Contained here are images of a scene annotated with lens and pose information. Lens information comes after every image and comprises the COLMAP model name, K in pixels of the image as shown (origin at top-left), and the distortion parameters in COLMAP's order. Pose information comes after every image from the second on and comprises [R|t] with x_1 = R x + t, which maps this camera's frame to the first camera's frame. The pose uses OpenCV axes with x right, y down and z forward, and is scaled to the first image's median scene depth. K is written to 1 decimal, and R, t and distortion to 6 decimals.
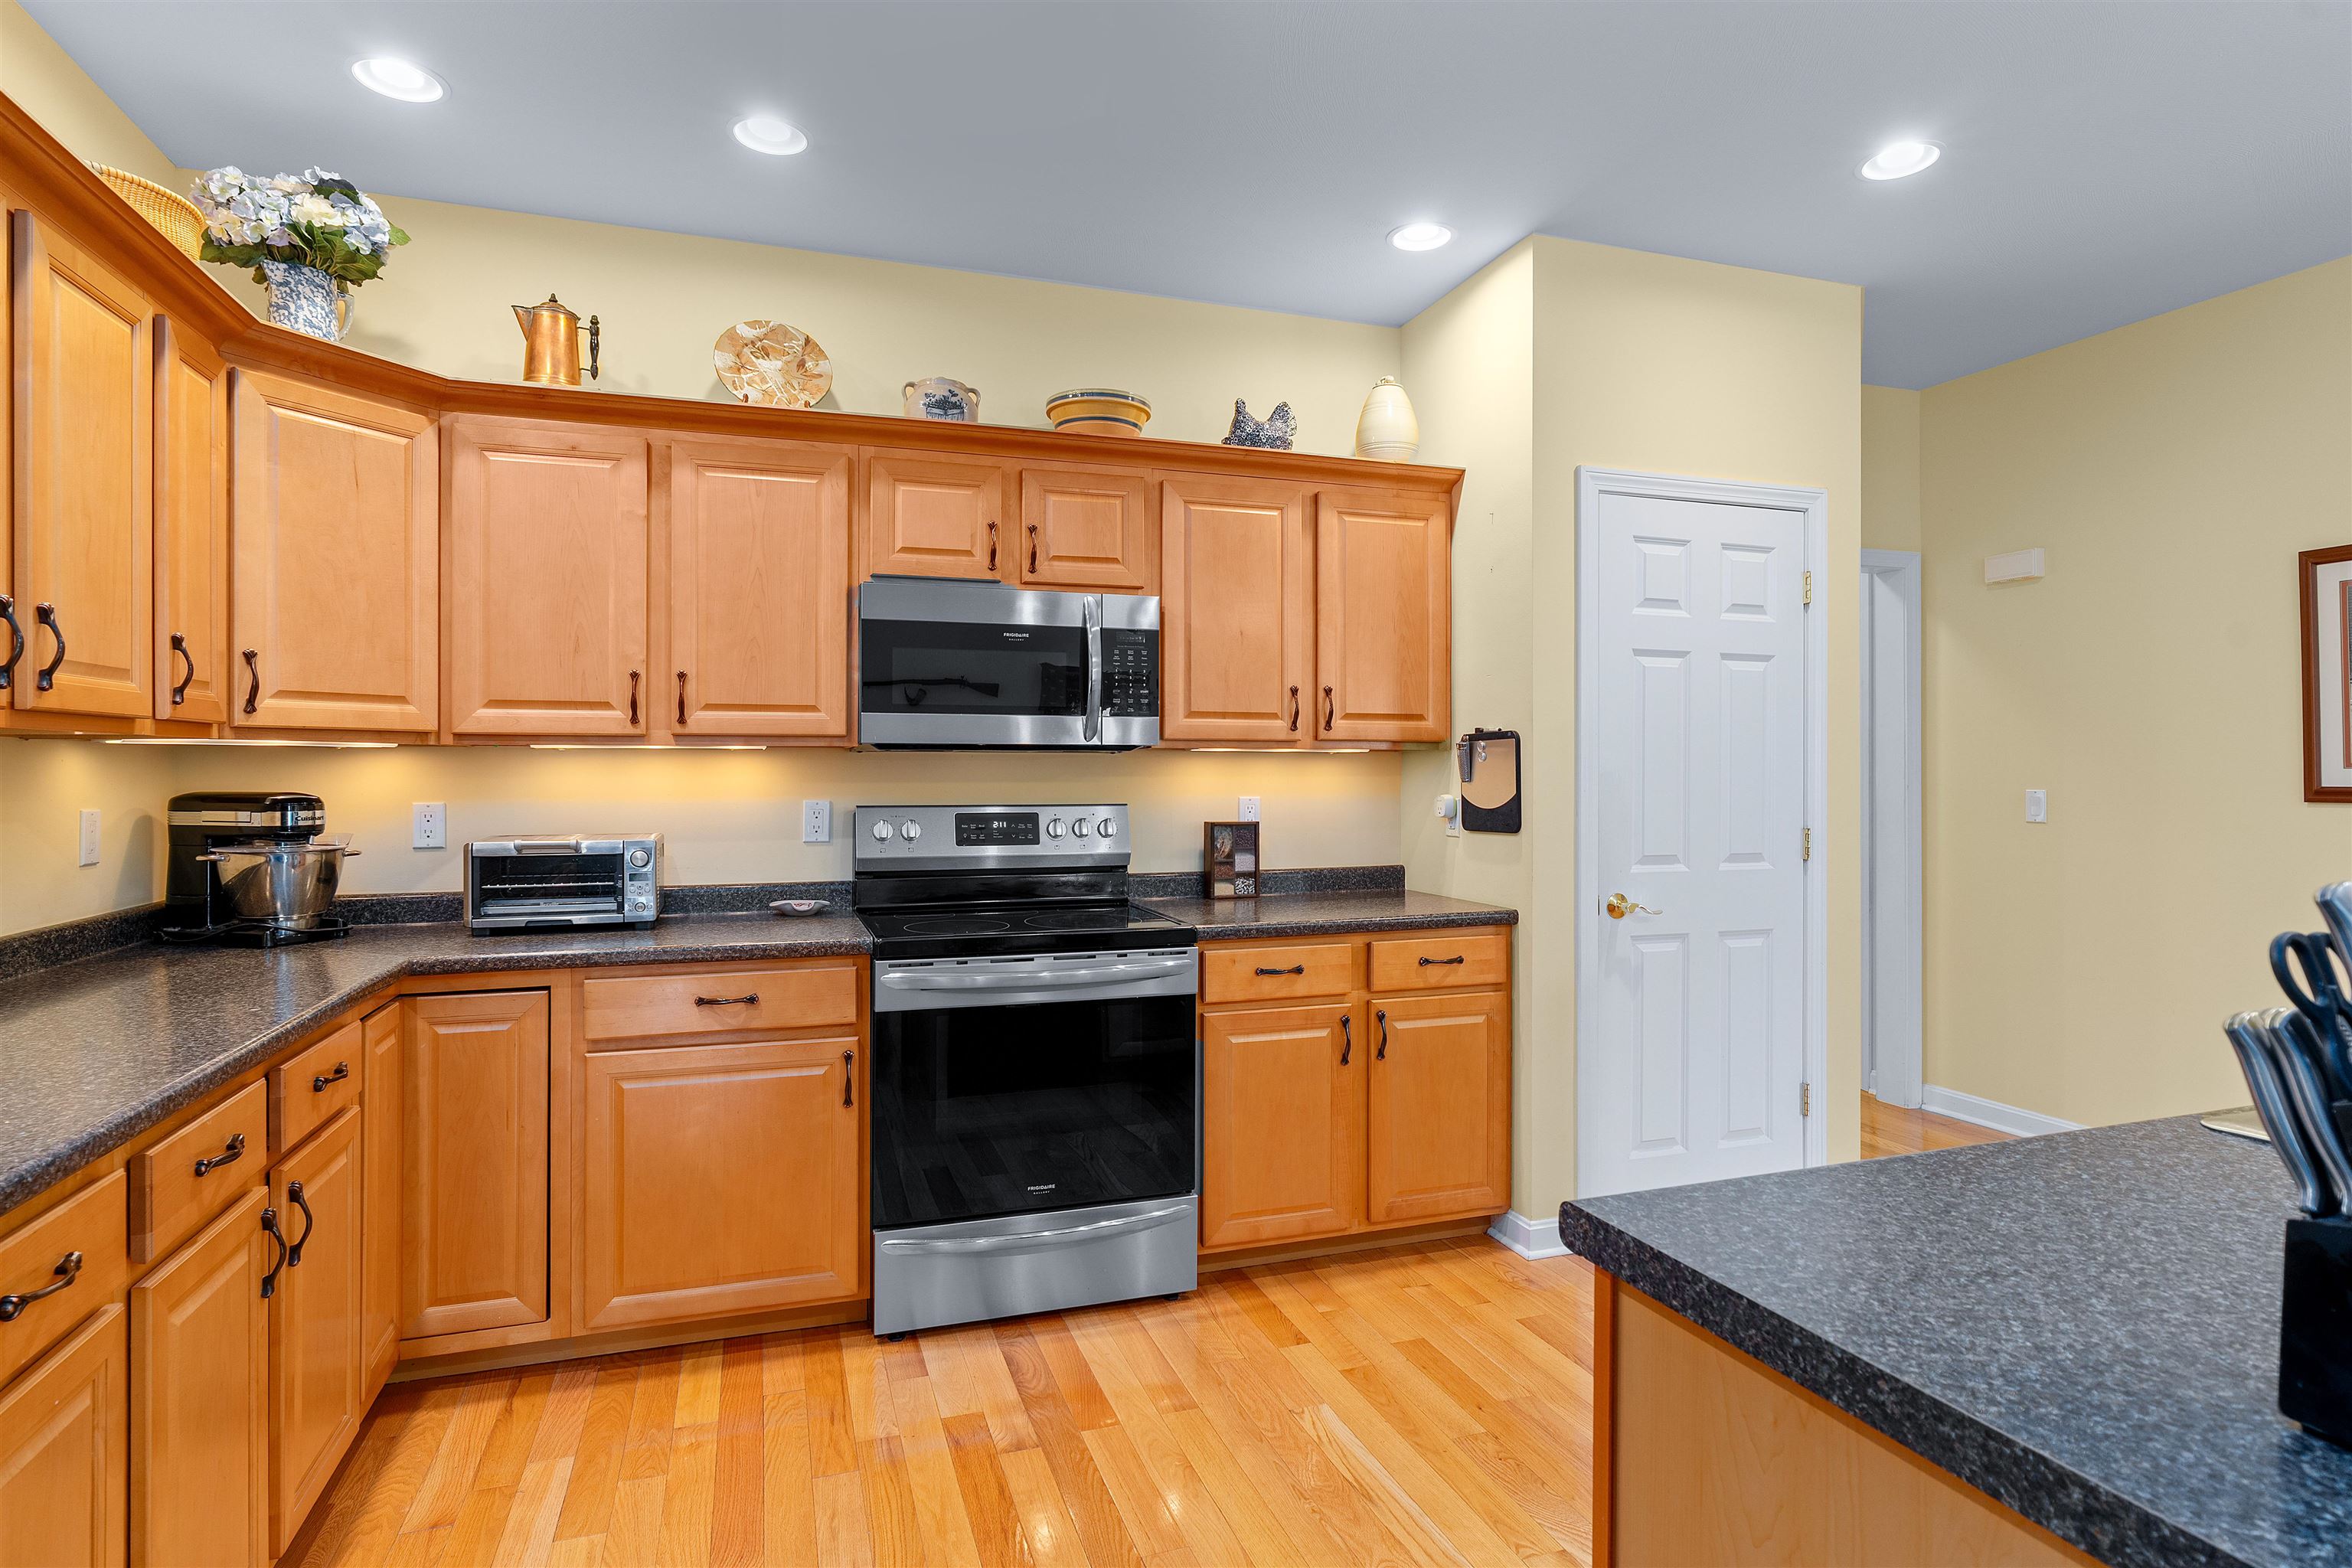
lens RADIAL K [[1212.5, 0, 1198.7], [0, 1212.5, 769.3], [0, 0, 1]] dist [-0.009425, 0.006036]
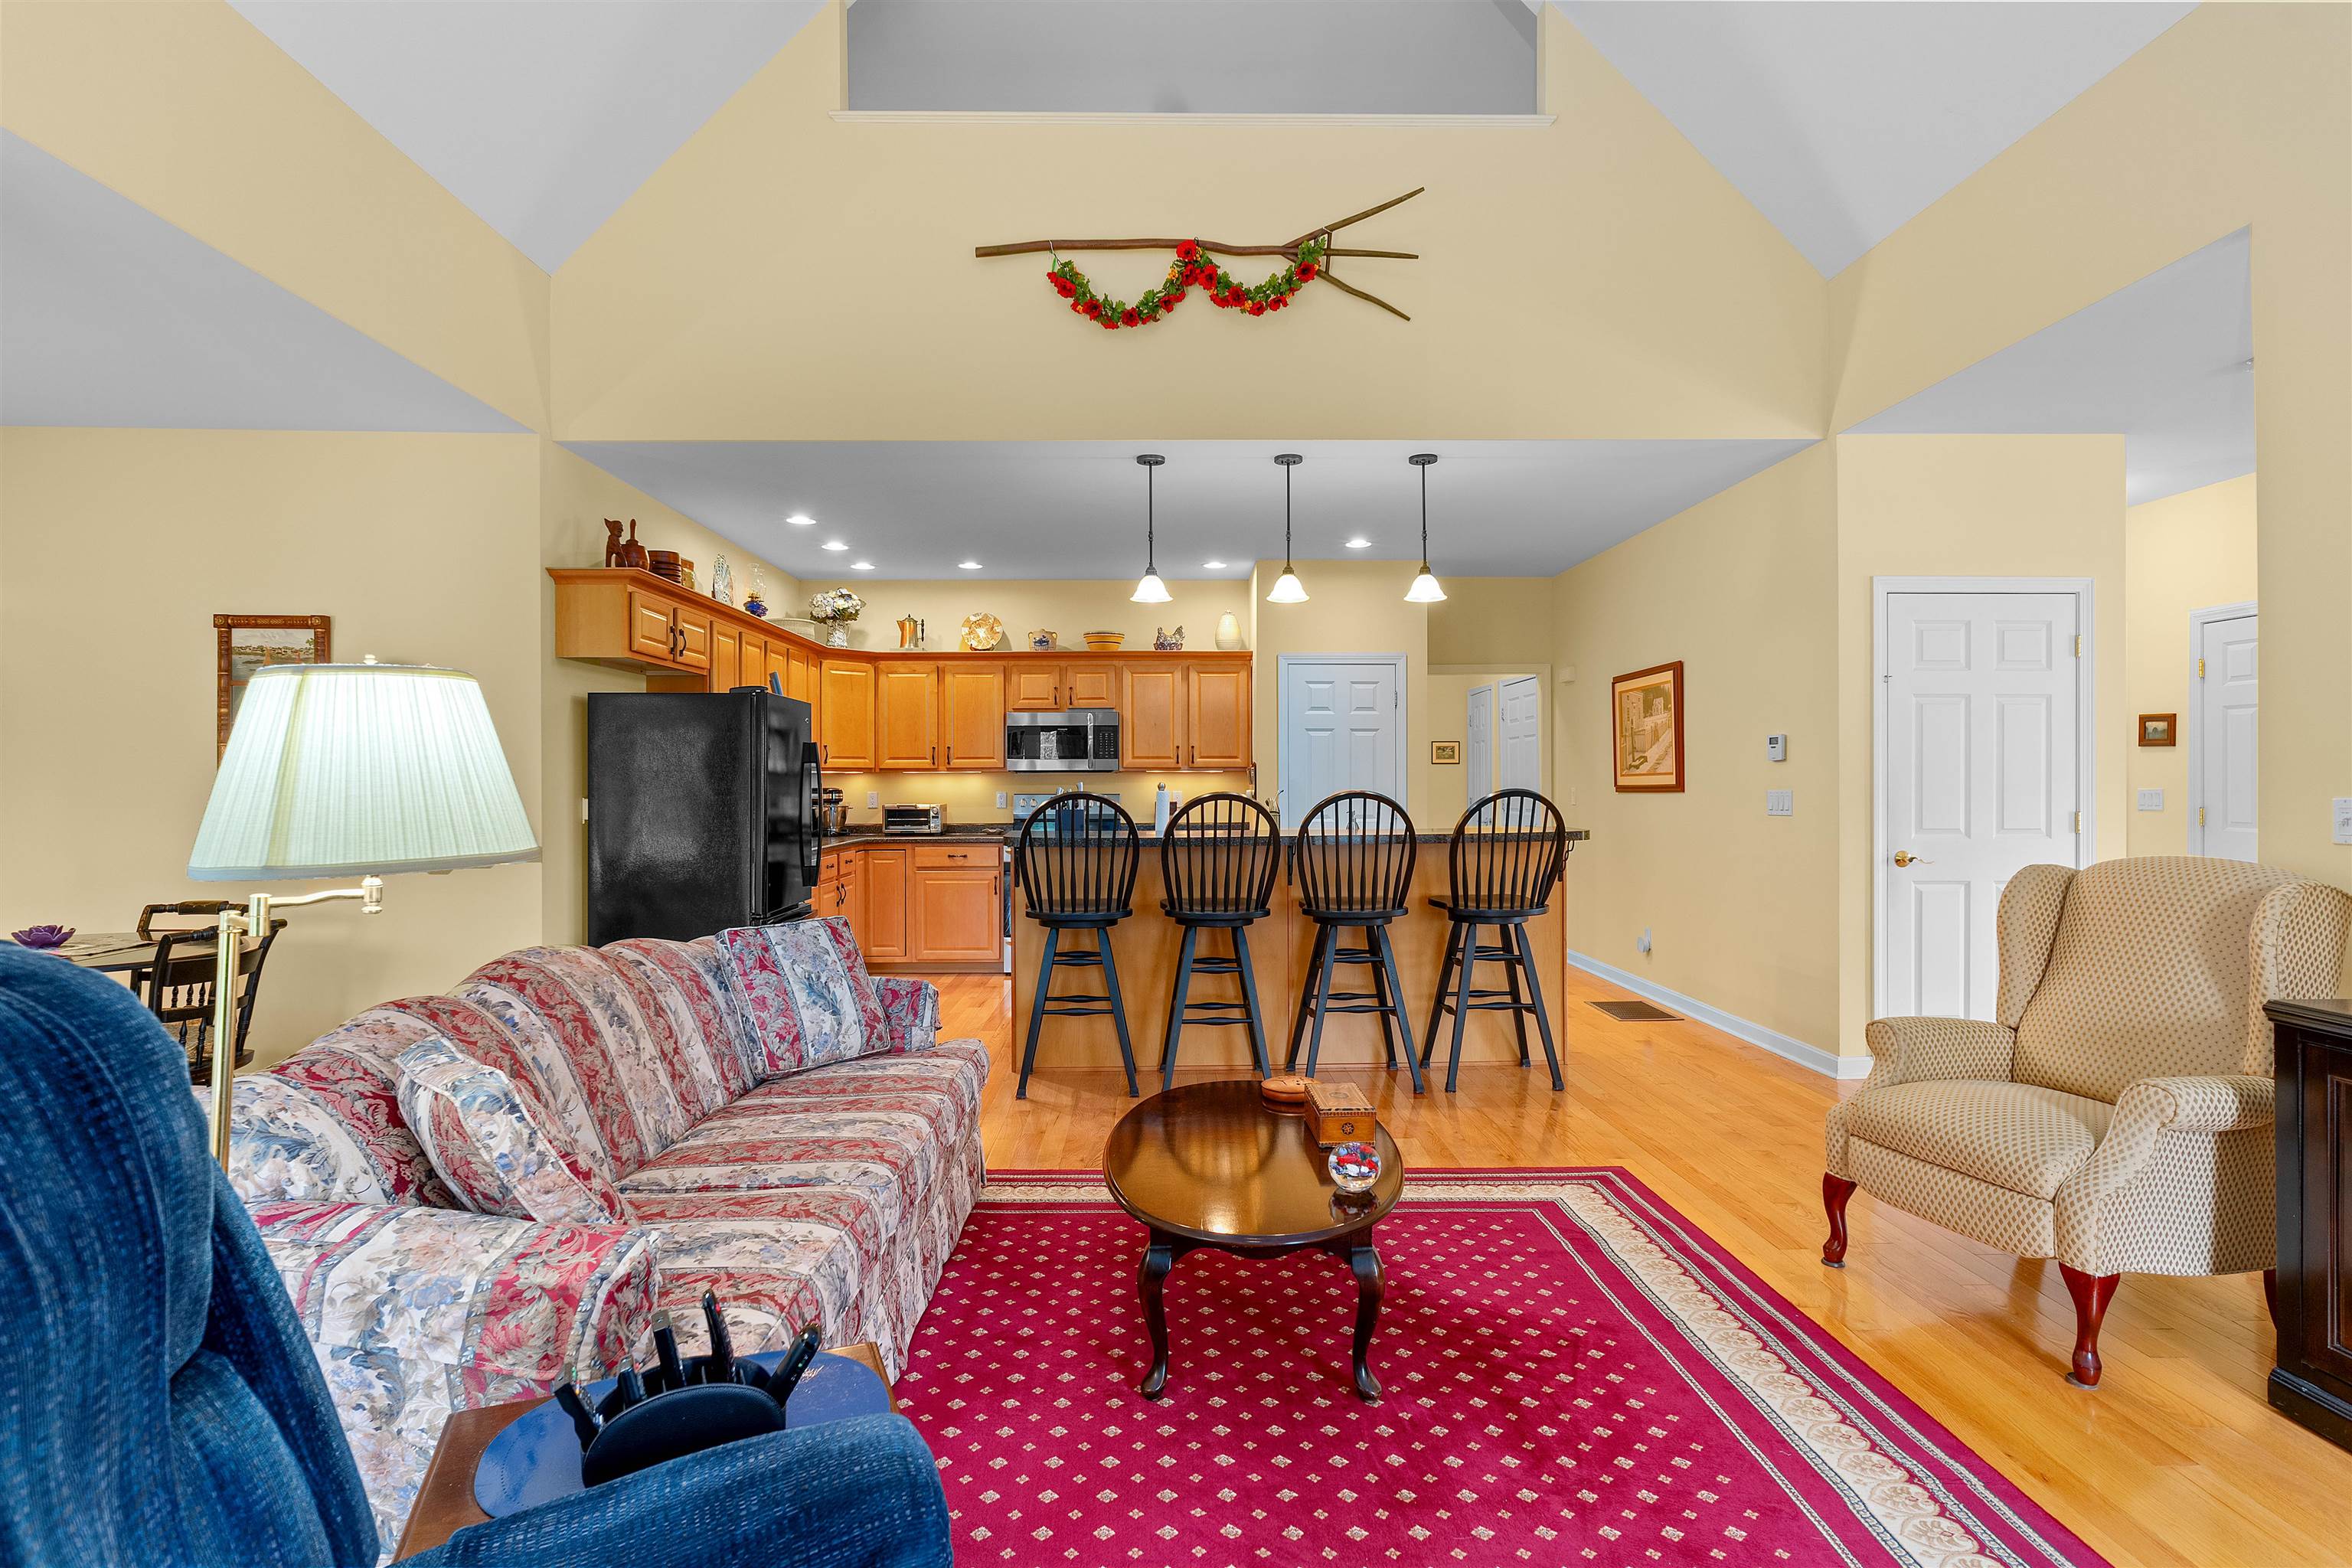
lens RADIAL K [[1212.5, 0, 1155.5], [0, 1212.5, 787.9], [0, 0, 1]] dist [-0.009425, 0.006036]
pose [[0.942188, -0.001848, -0.335079, 0.918341], [0.002880, 0.999993, 0.002584, 0.011633], [0.335071, -0.003400, 0.942187, -1.421028]]
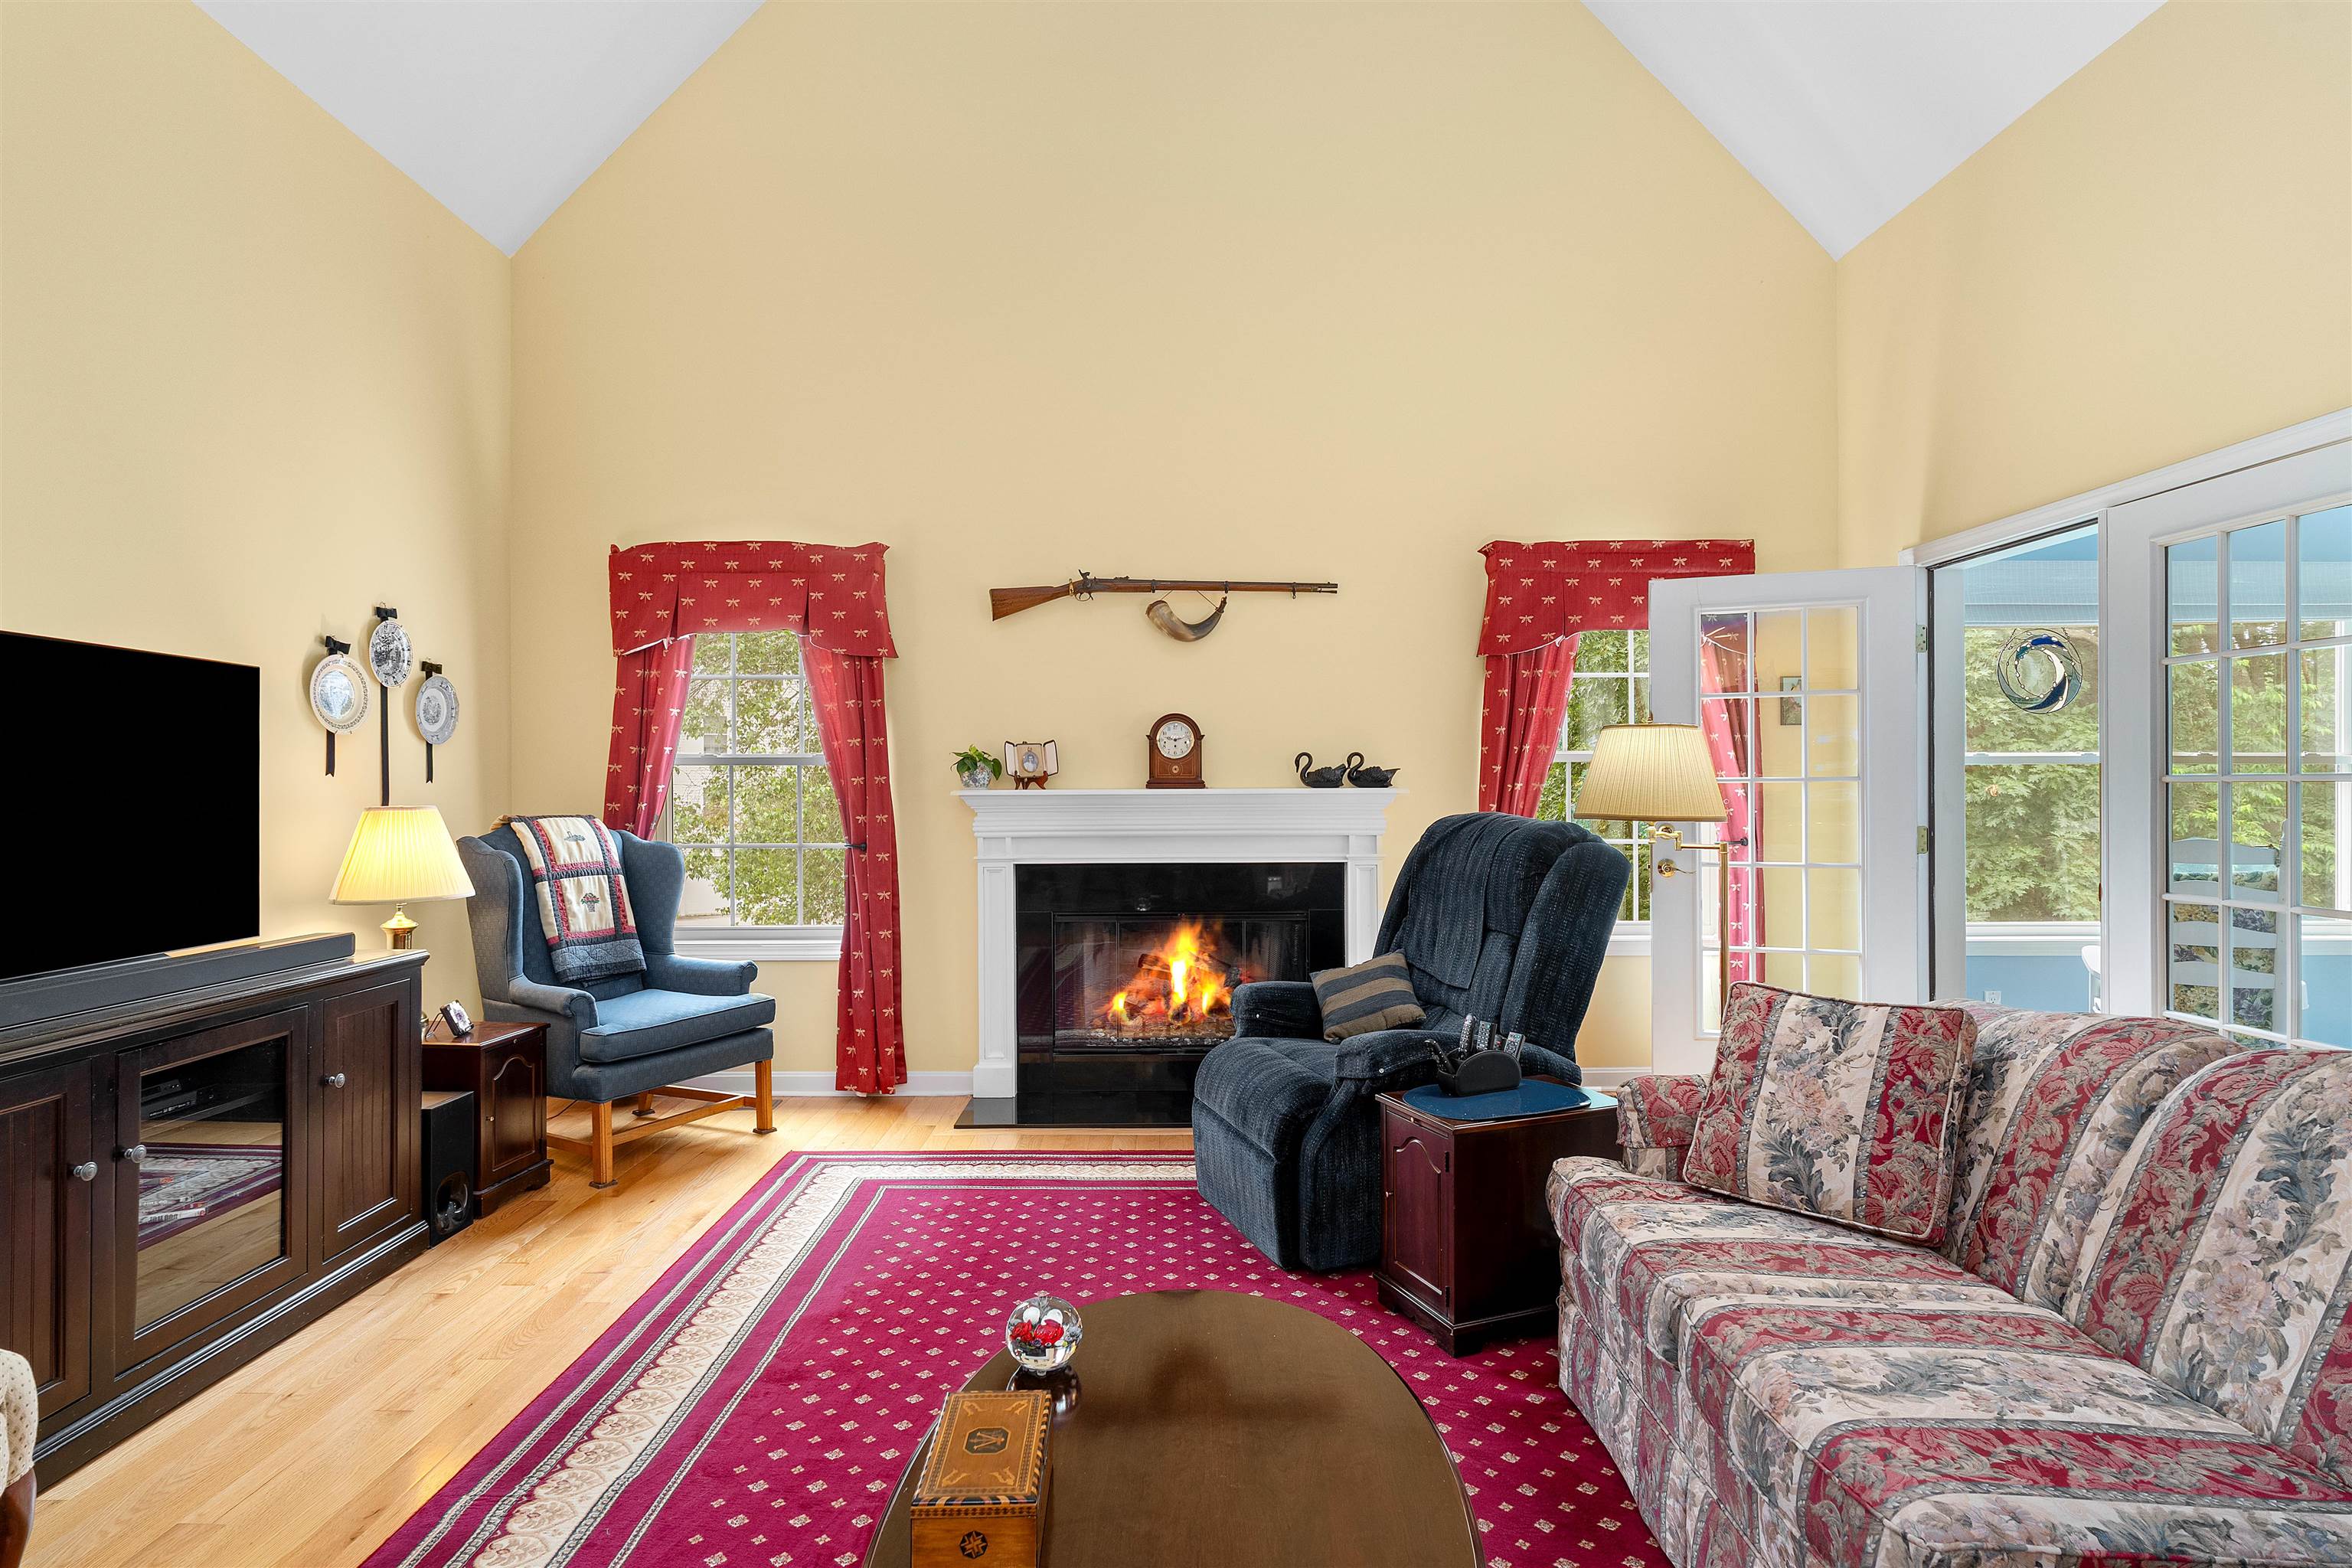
lens RADIAL K [[1212.5, 0, 1182.2], [0, 1212.5, 791.4], [0, 0, 1]] dist [-0.009425, 0.006036]
pose [[-0.946632, 0.001046, 0.322316, 0.539324], [0.002371, 0.999990, 0.003719, 0.014873], [-0.322309, 0.004285, -0.946625, -0.134479]]
